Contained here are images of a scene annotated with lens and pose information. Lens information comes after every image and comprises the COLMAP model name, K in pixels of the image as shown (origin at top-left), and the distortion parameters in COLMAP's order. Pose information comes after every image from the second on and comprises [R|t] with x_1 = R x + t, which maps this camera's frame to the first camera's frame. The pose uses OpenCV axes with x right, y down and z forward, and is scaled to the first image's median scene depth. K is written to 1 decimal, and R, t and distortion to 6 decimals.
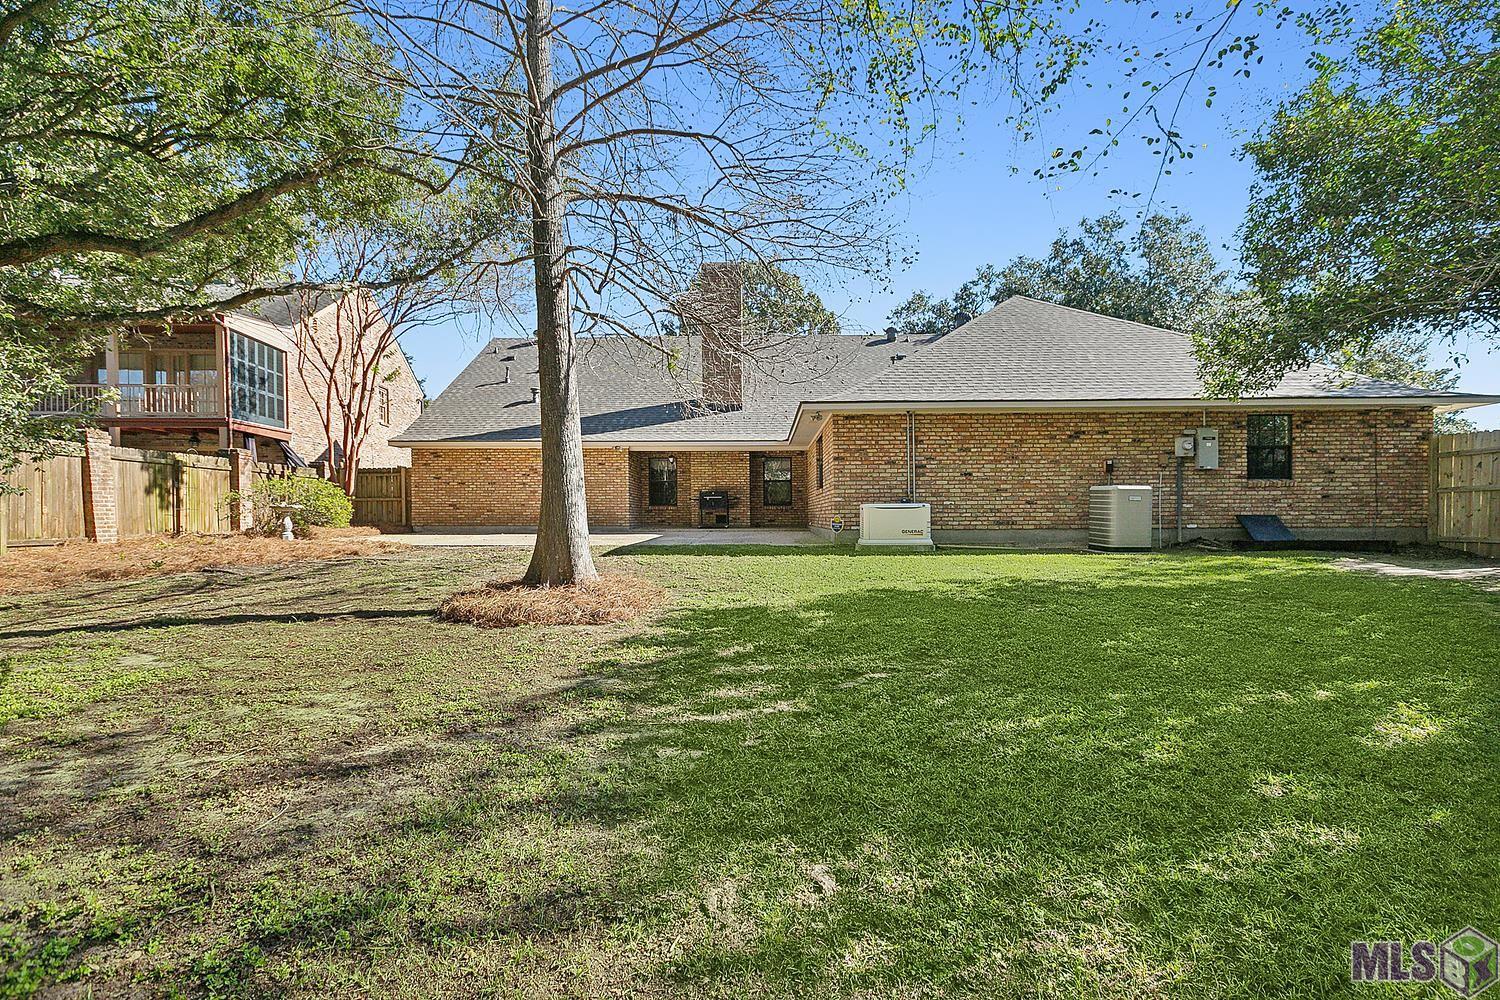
lens RADIAL K [[672.6, 0, 750.0], [0, 672.6, 500.0], [0, 0, 1]] dist [0.000106, 0.000059]
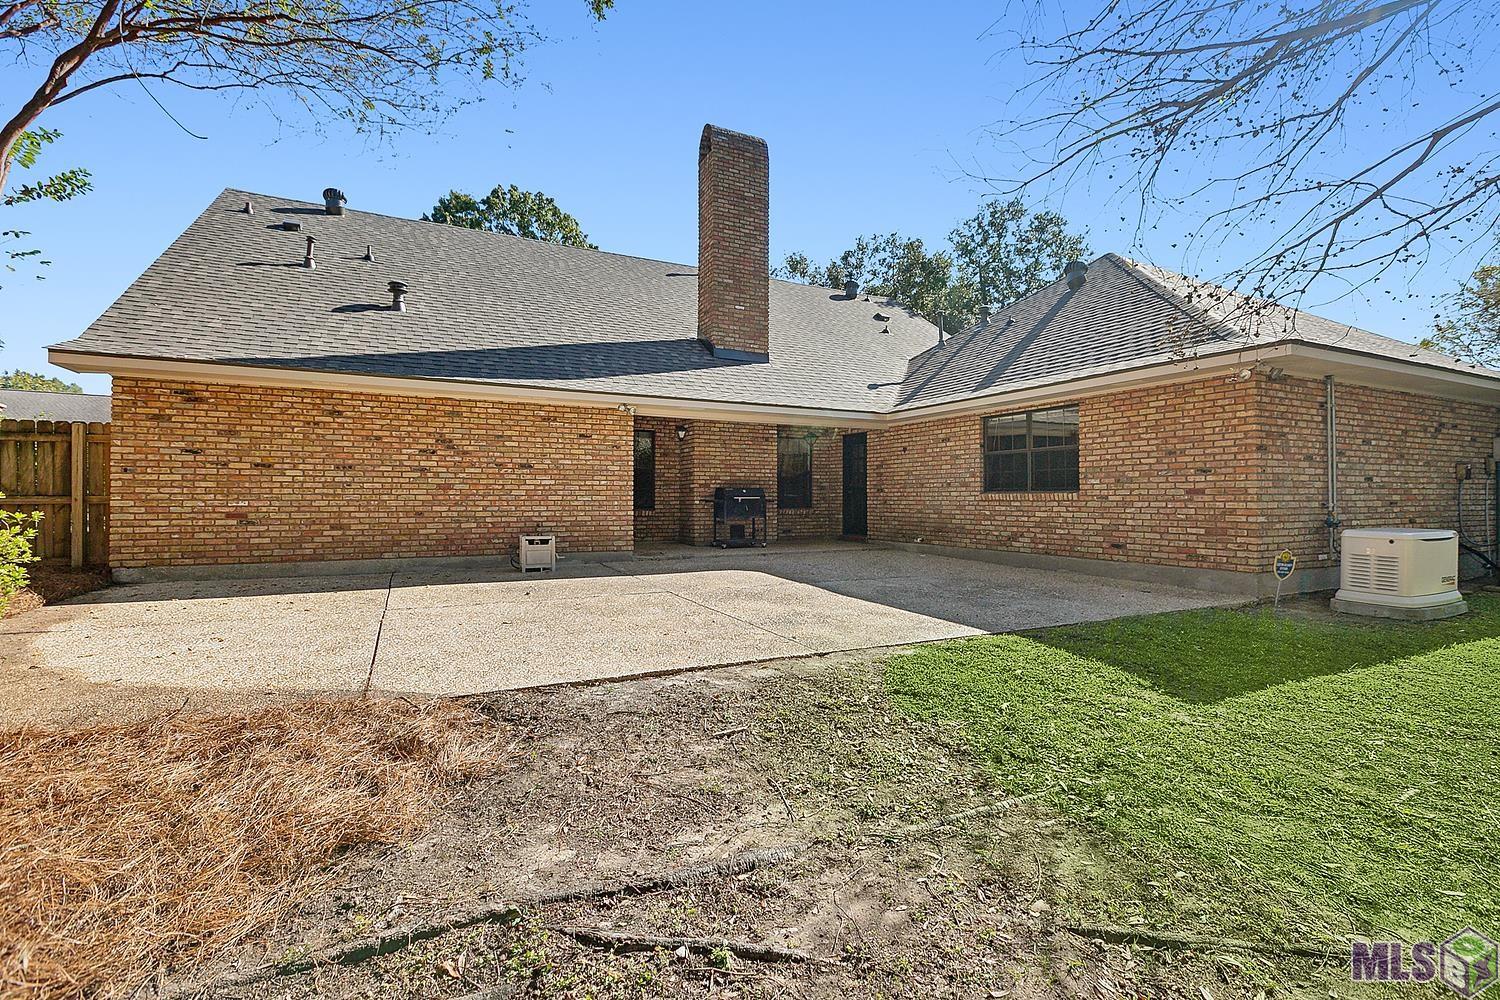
lens RADIAL K [[671.3, 0, 751.2], [0, 671.3, 475.1], [0, 0, 1]] dist [-0.000007, -0.000055]
pose [[0.889398, 0.018566, 0.456756, -0.339876], [-0.014888, 0.999821, -0.011650, -0.017766], [-0.456891, 0.003562, 0.889516, 0.457809]]
